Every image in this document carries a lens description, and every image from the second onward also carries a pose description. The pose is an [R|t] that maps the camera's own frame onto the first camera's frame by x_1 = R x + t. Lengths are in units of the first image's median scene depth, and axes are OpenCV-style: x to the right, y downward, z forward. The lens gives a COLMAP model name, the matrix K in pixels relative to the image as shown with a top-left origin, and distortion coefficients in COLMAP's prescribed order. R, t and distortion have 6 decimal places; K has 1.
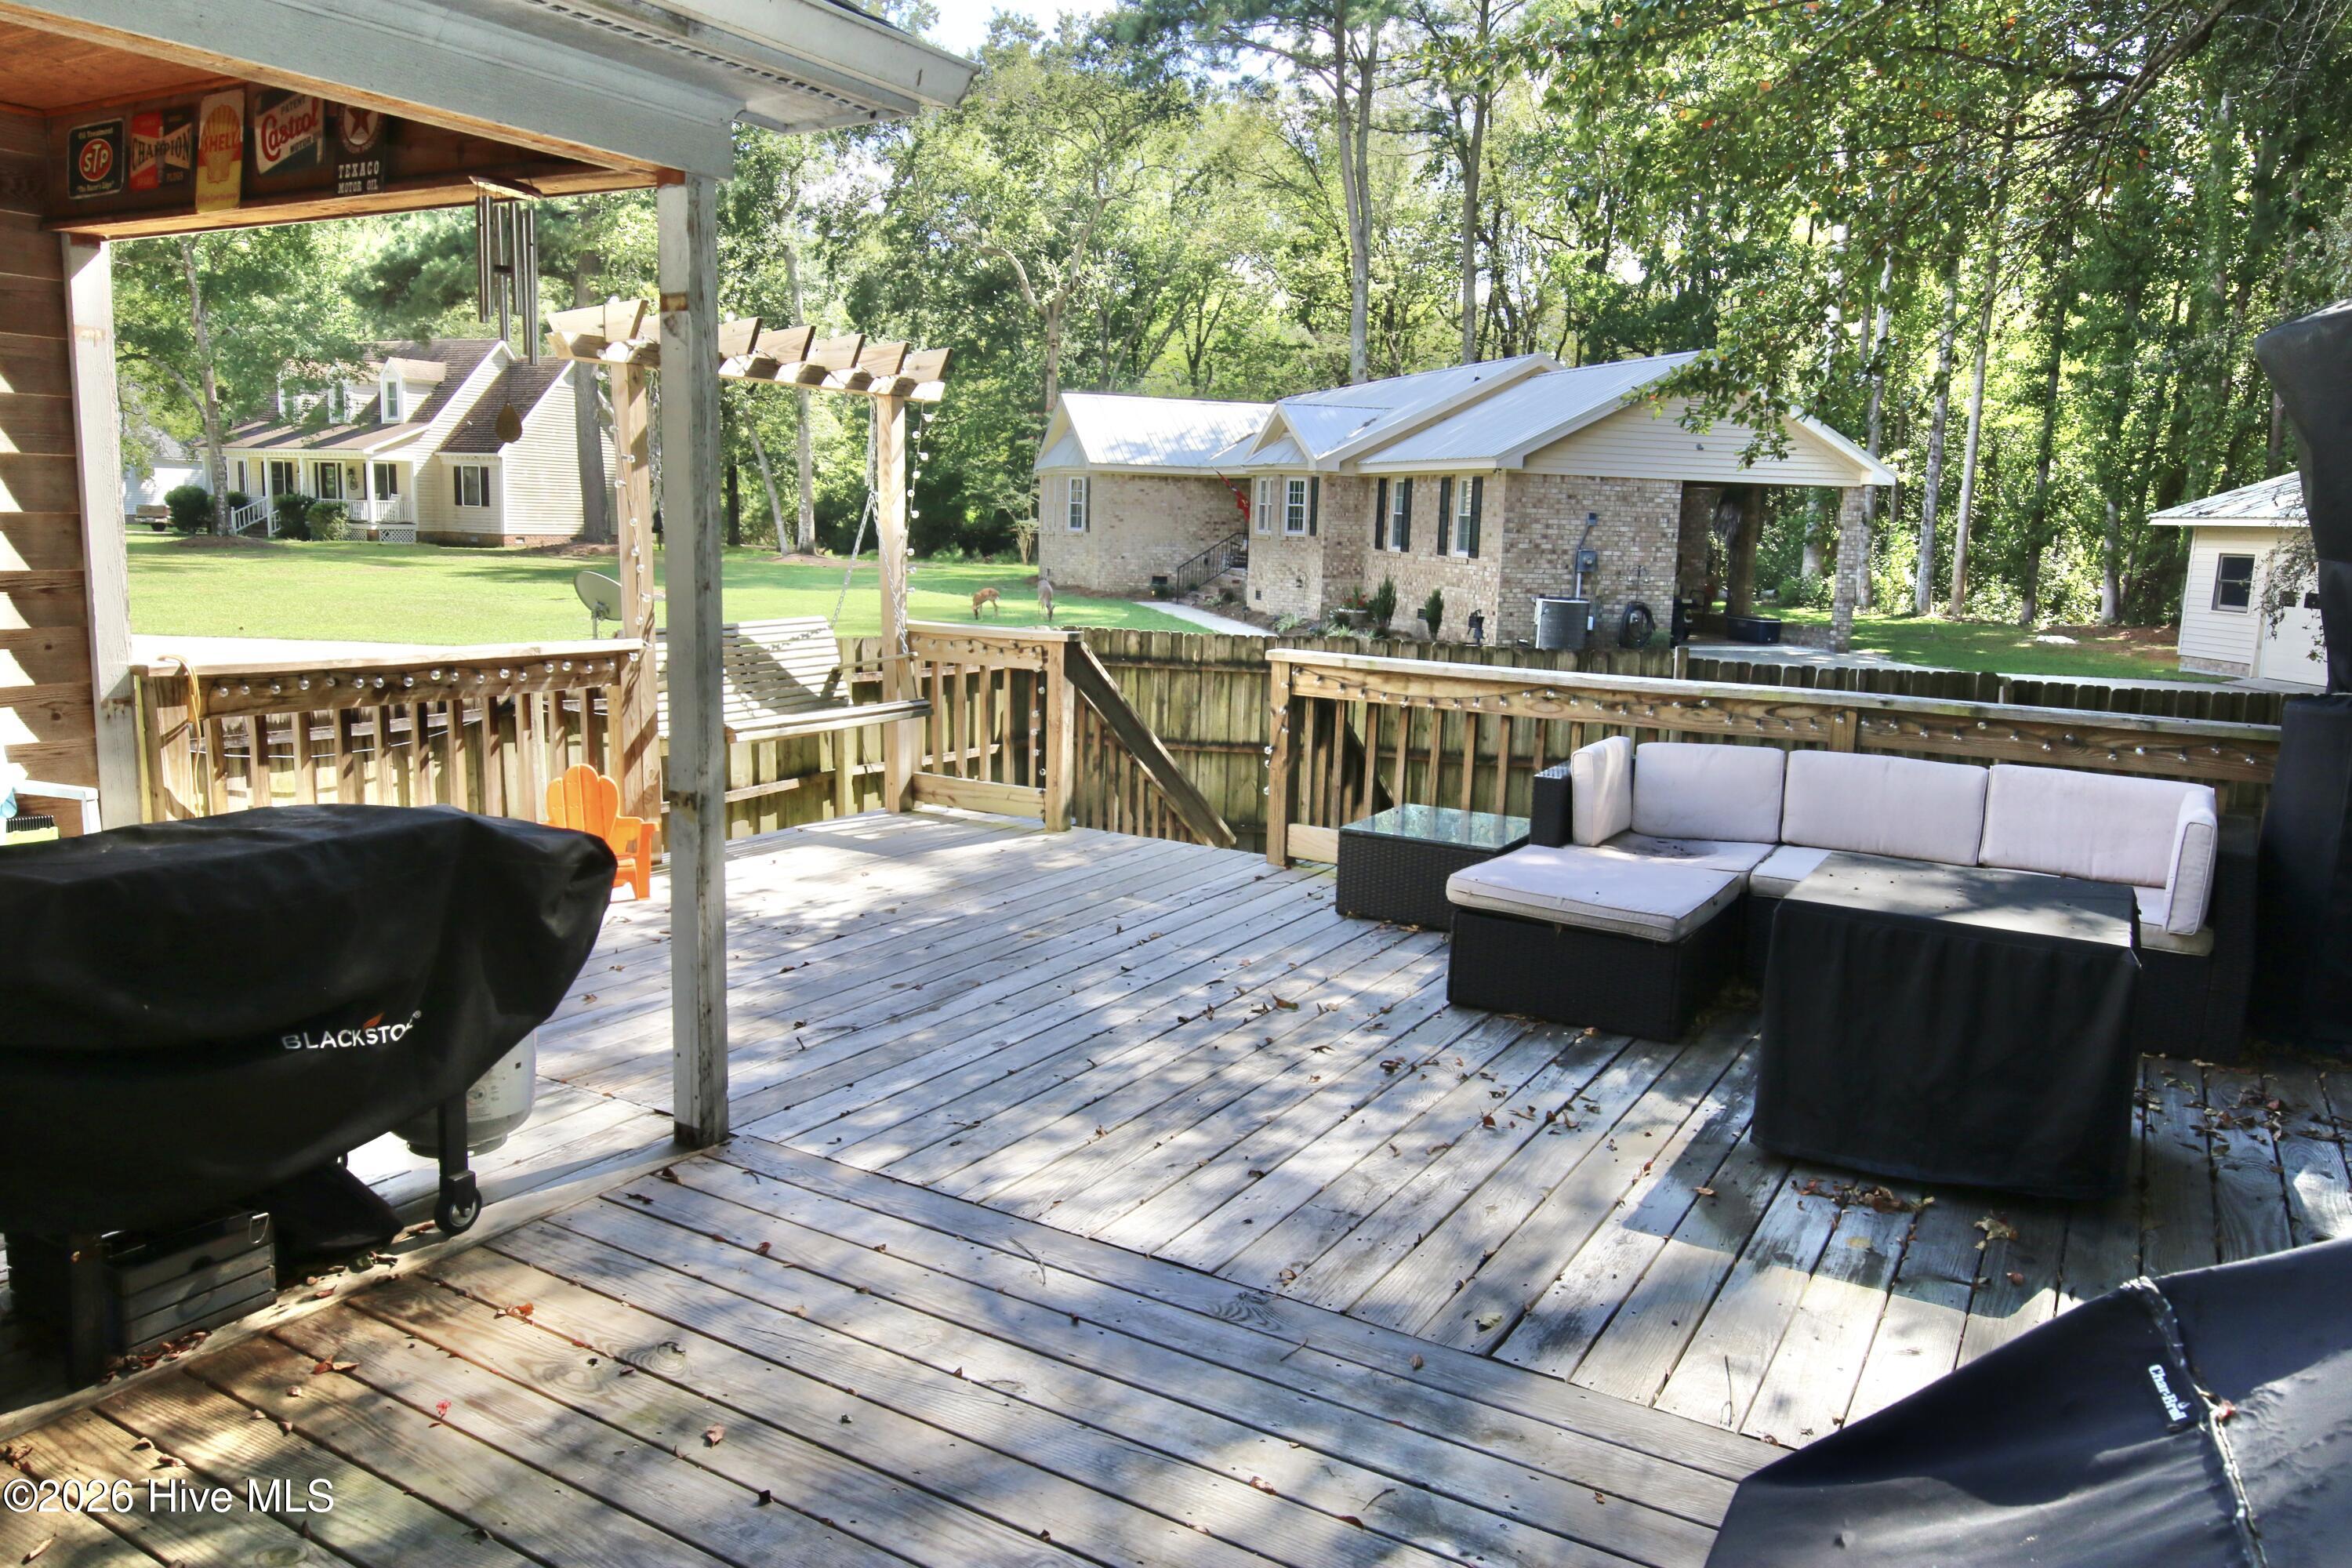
lens RADIAL K [[1635.2, 0, 1170.3], [0, 1635.2, 783.1], [0, 0, 1]] dist [-0.005630, 0.000996]
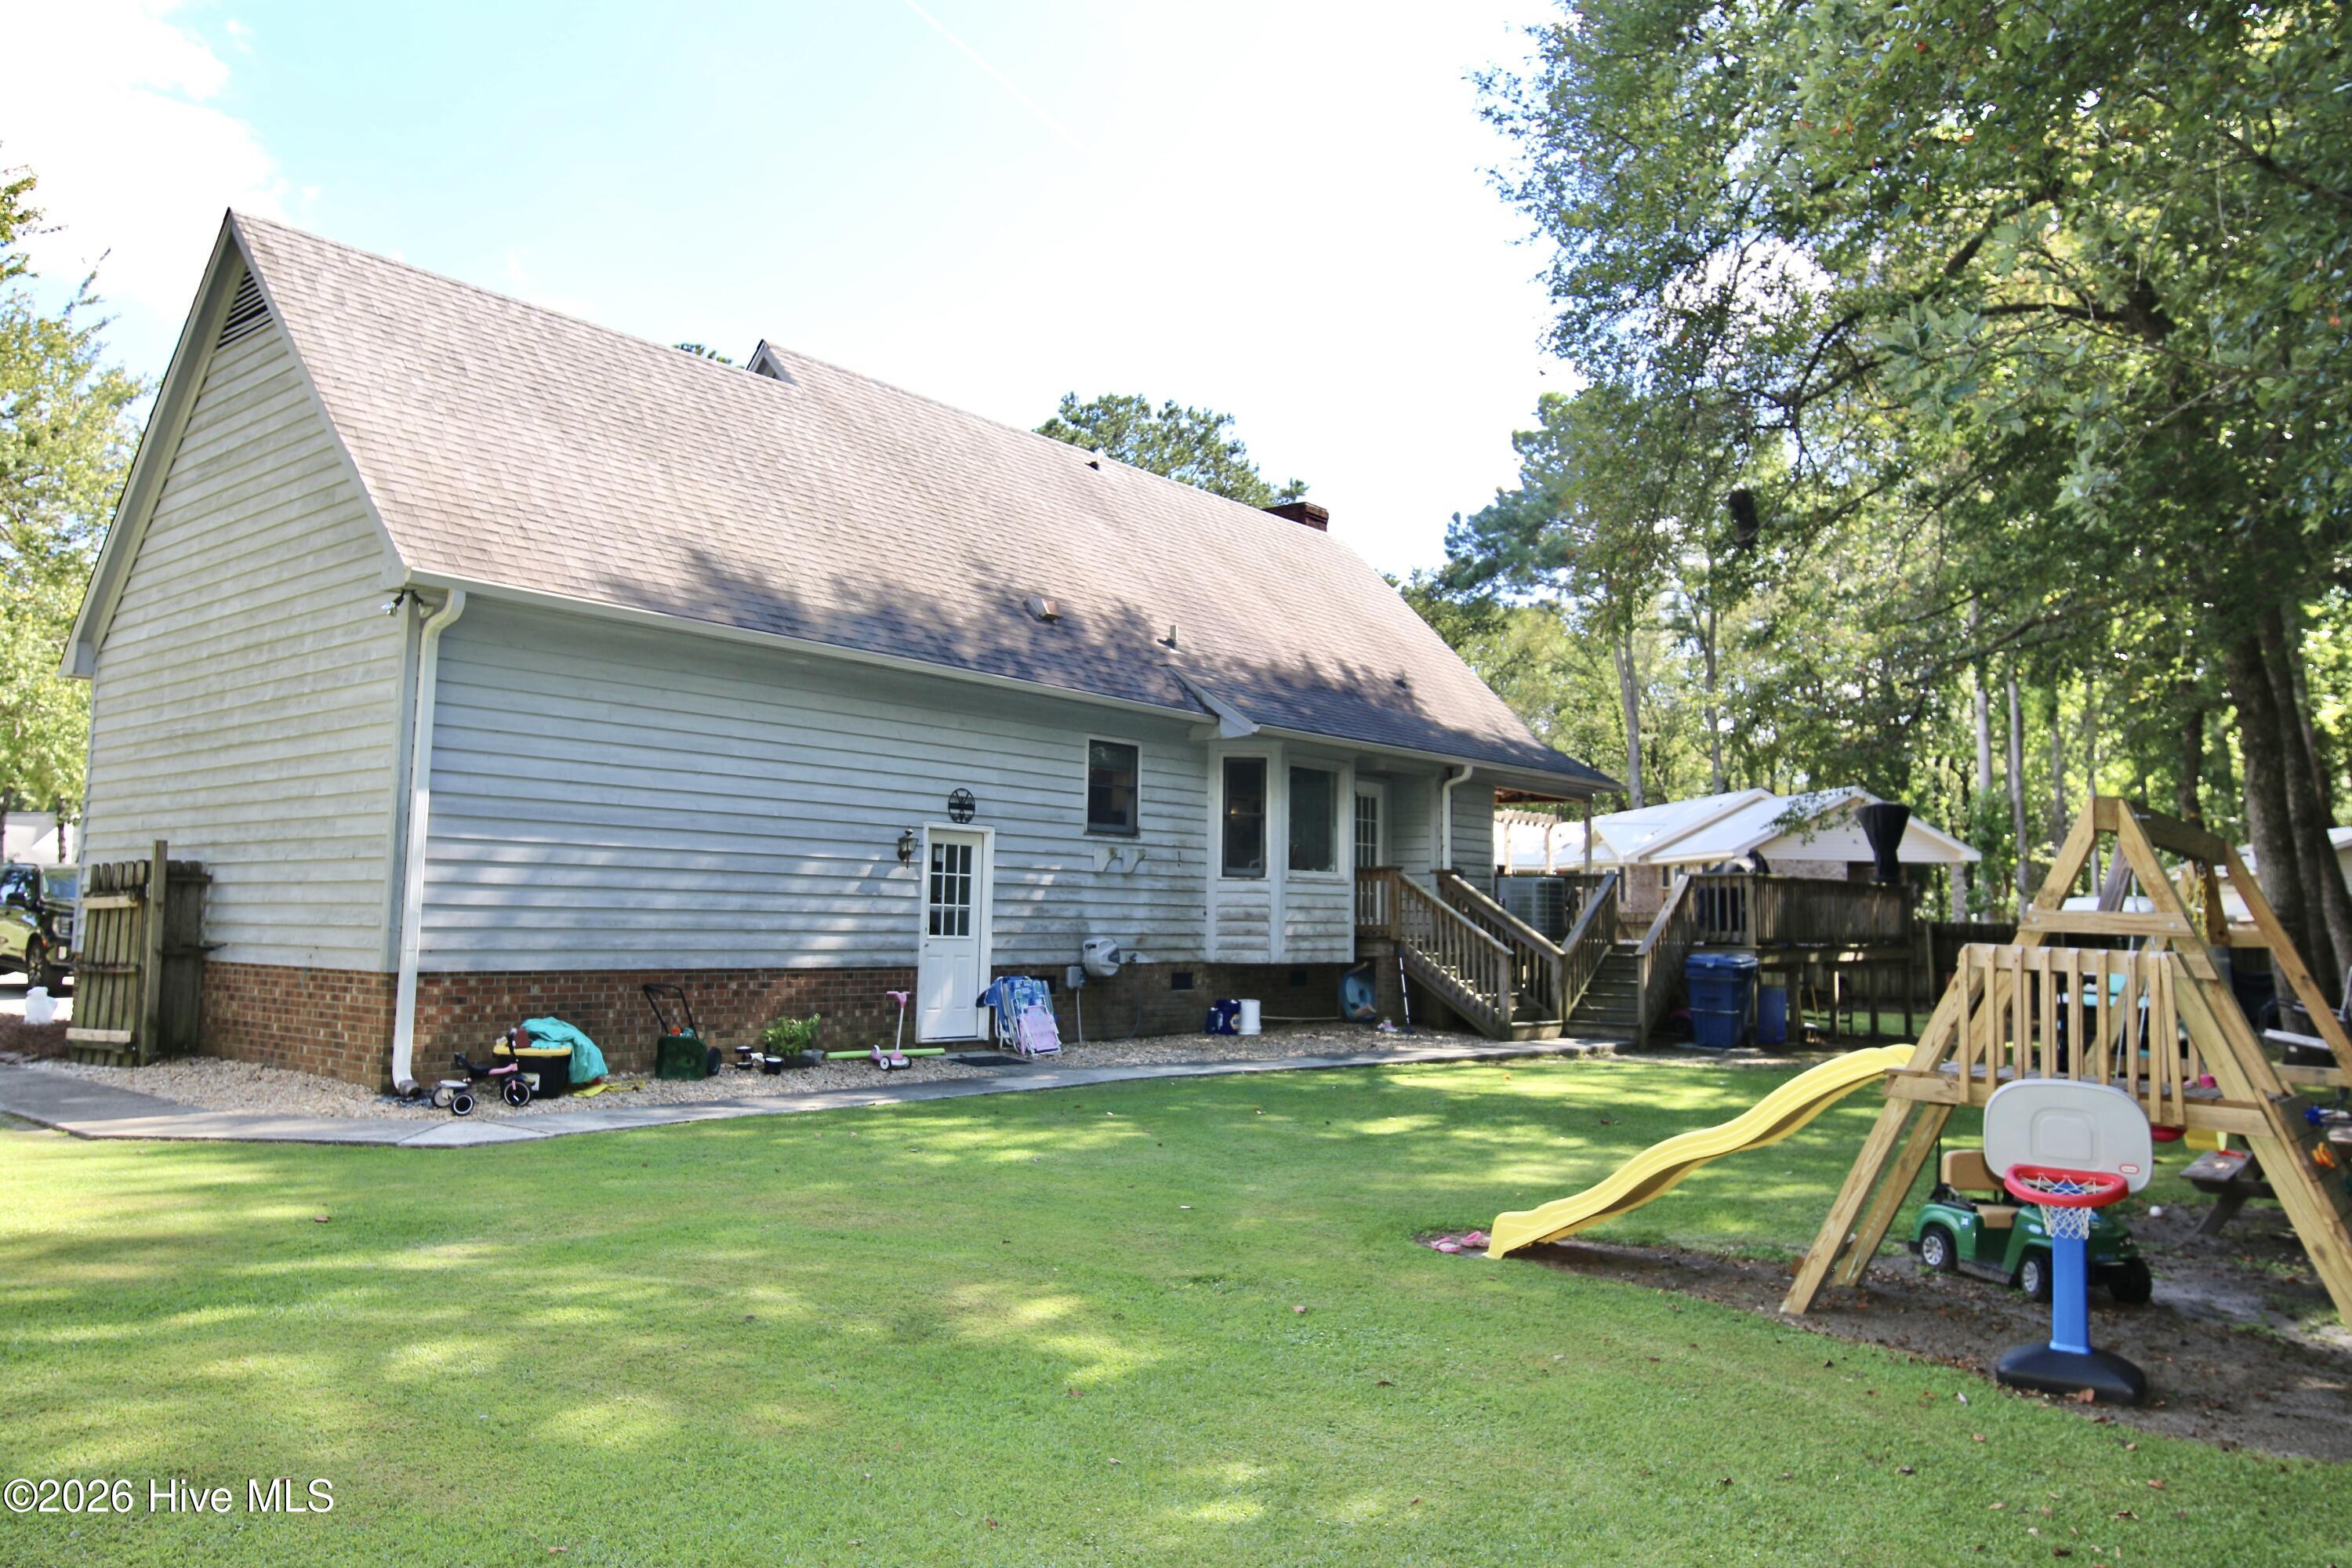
lens RADIAL K [[1635.2, 0, 1180.8], [0, 1635.2, 781.0], [0, 0, 1]] dist [-0.005630, 0.000996]
pose [[0.989033, -0.032304, -0.144118, -0.063834], [-0.005231, 0.967514, -0.252765, 0.083541], [0.147601, 0.250747, 0.956734, -0.371782]]
